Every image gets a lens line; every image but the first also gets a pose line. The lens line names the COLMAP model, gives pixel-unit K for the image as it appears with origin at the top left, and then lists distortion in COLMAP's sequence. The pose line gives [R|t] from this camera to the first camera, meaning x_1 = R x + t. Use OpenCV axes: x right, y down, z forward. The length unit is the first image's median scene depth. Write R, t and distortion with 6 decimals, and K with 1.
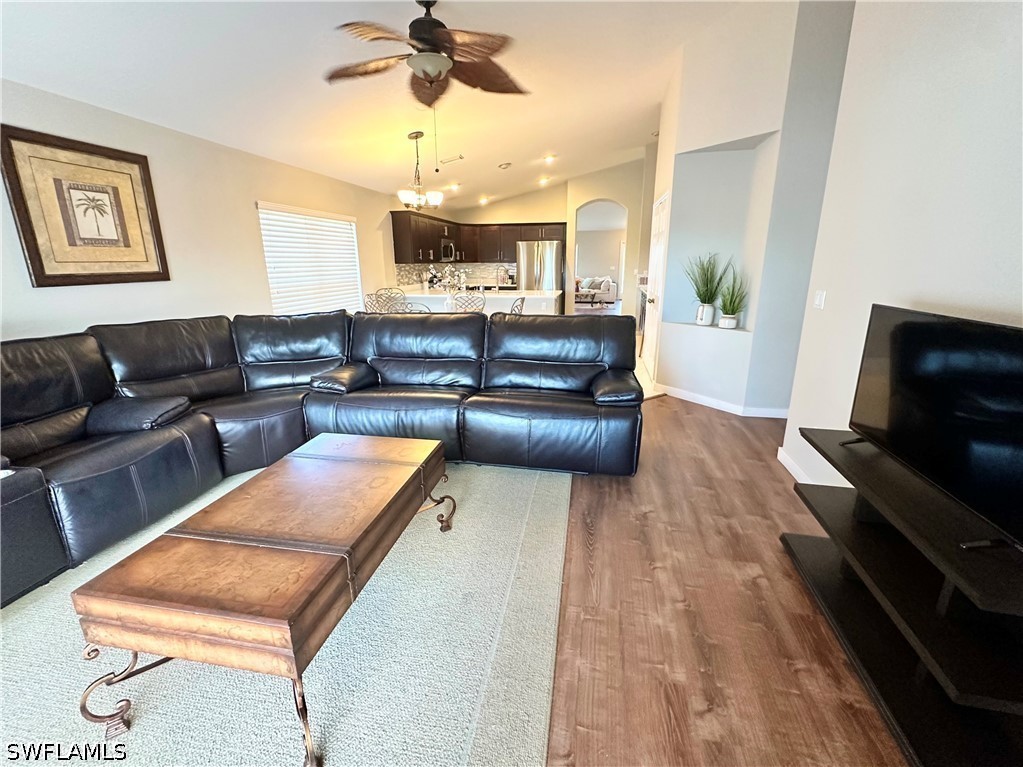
lens RADIAL K [[472.3, 0, 511.5], [0, 472.3, 383.5], [0, 0, 1]] dist [0.000386, 0.000232]
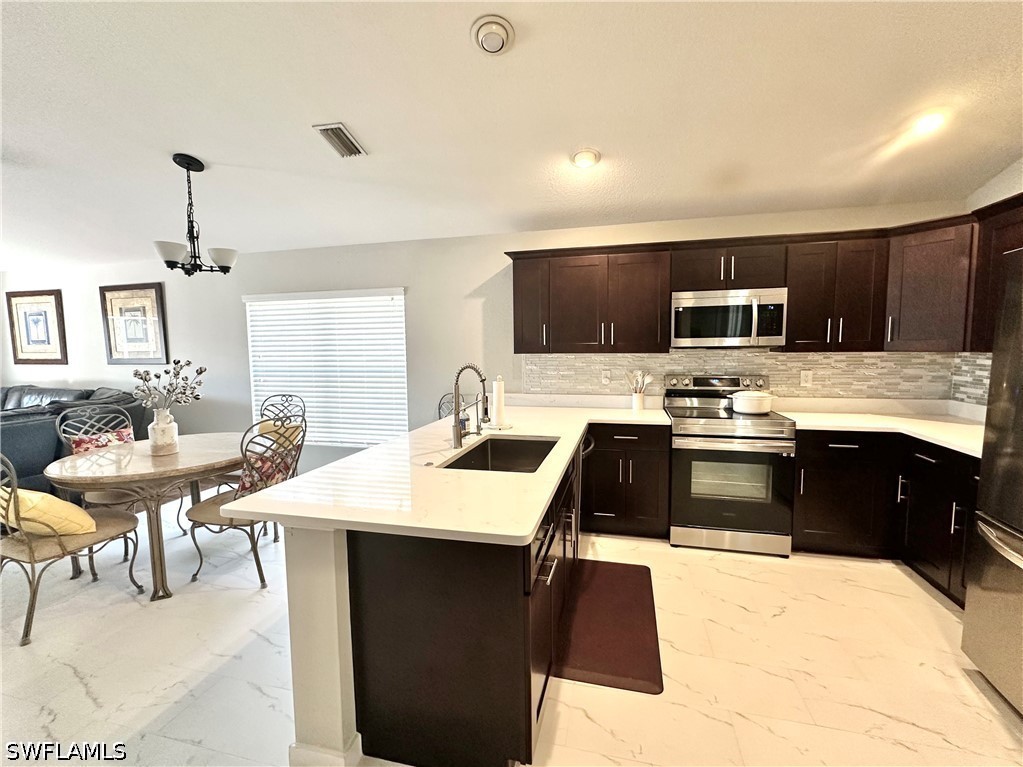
lens RADIAL K [[439.5, 0, 511.5], [0, 439.5, 383.5], [0, 0, 1]] dist [-0.002762, -0.000276]
pose [[-0.050436, 0.095361, -0.994164, 0.694002], [-0.235745, 0.966165, 0.104636, -0.746969], [0.970505, 0.239647, -0.026249, 2.830433]]
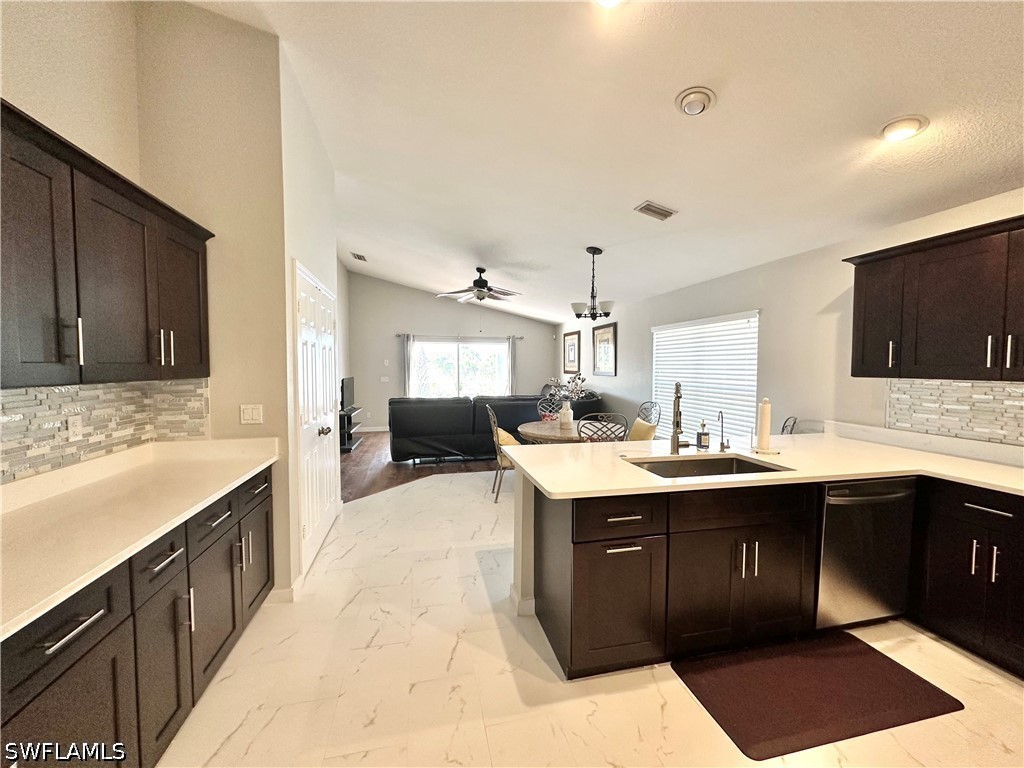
lens RADIAL K [[408.1, 0, 512.0], [0, 408.1, 384.0], [0, 0, 1]] dist [-0.002384, -0.000146]
pose [[-0.911755, 0.026416, -0.409885, 0.561526], [-0.094571, 0.957616, 0.272081, -0.895598], [0.399699, 0.286835, -0.870613, 3.403296]]
